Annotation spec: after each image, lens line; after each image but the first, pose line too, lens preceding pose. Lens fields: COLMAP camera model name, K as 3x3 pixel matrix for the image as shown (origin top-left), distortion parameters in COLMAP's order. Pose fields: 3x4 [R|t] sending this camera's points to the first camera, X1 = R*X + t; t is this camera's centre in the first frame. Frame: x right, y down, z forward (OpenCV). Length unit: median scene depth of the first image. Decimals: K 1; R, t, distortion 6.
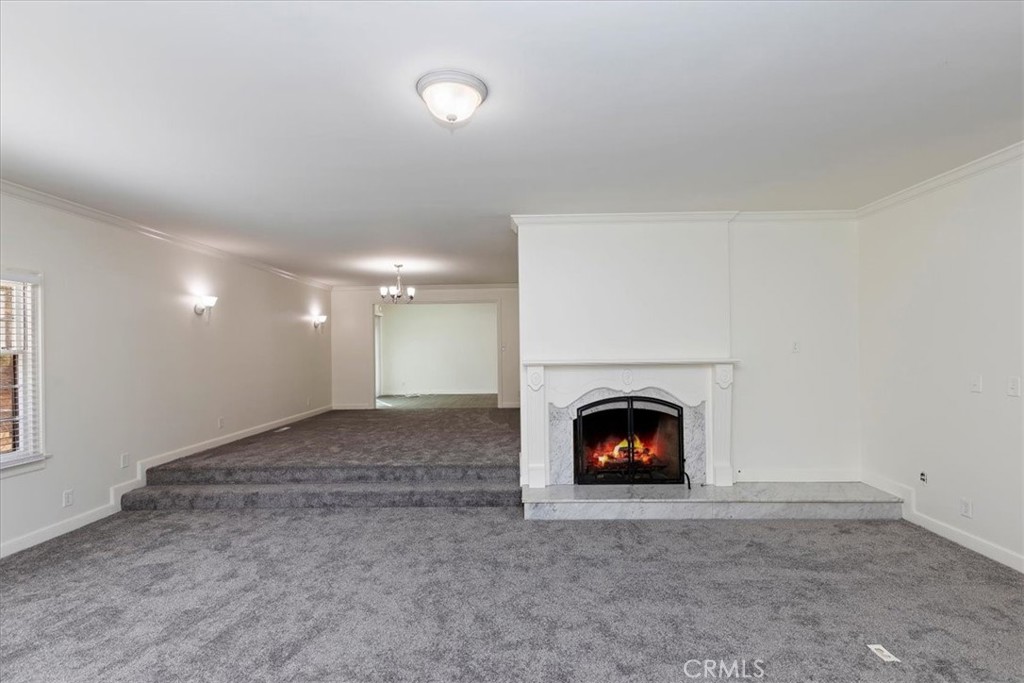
lens RADIAL K [[474.1, 0, 517.6], [0, 474.1, 343.4], [0, 0, 1]] dist [0.000251, -0.000004]
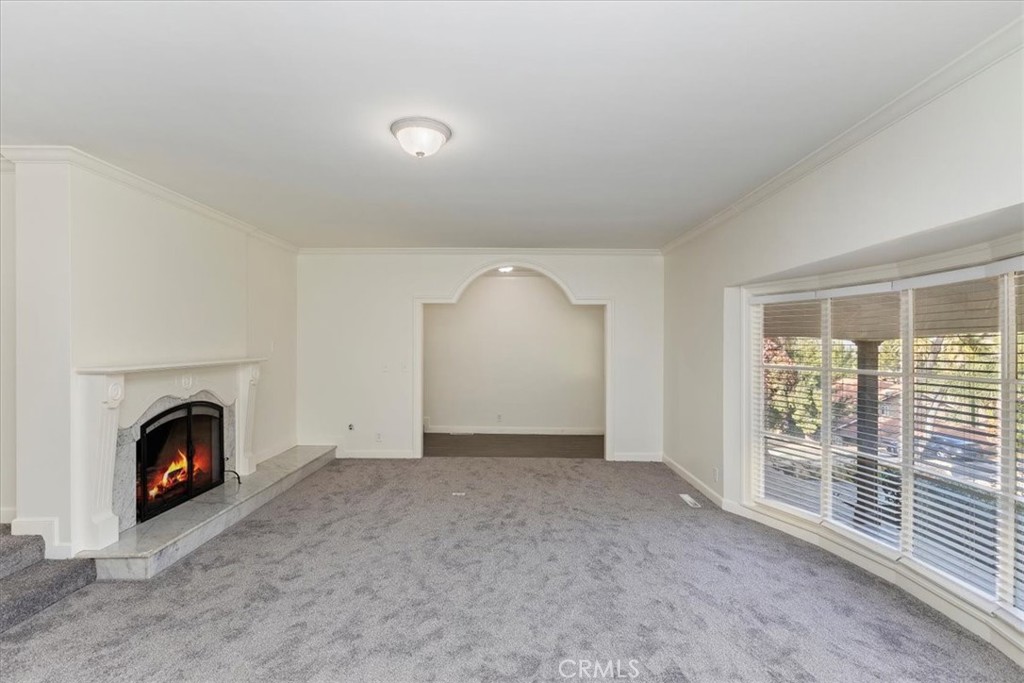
lens RADIAL K [[474.1, 0, 506.1], [0, 474.1, 342.6], [0, 0, 1]] dist [0.000251, -0.000004]
pose [[0.003208, 0.009998, 0.999945, -0.661507], [-0.006236, 0.999931, -0.009978, 0.003058], [-0.999975, -0.006204, 0.003270, 0.393907]]
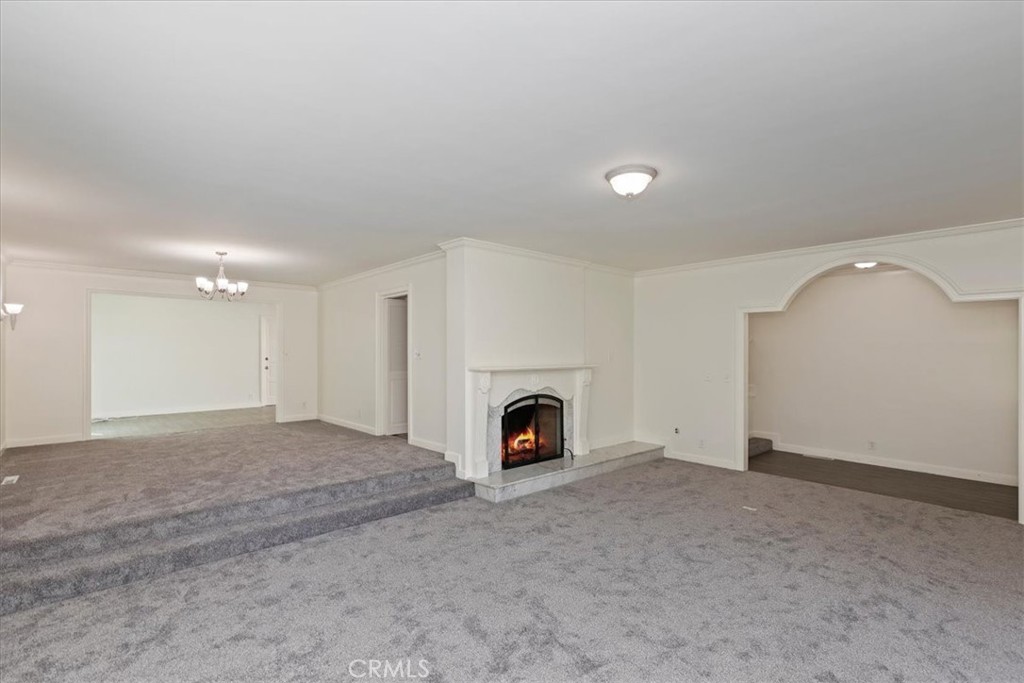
lens RADIAL K [[474.1, 0, 514.8], [0, 474.1, 350.9], [0, 0, 1]] dist [0.000251, -0.000004]
pose [[0.733142, 0.014326, 0.679924, -0.679433], [-0.013804, 0.999886, -0.006183, 0.002025], [-0.679935, -0.004853, 0.733256, 0.097875]]
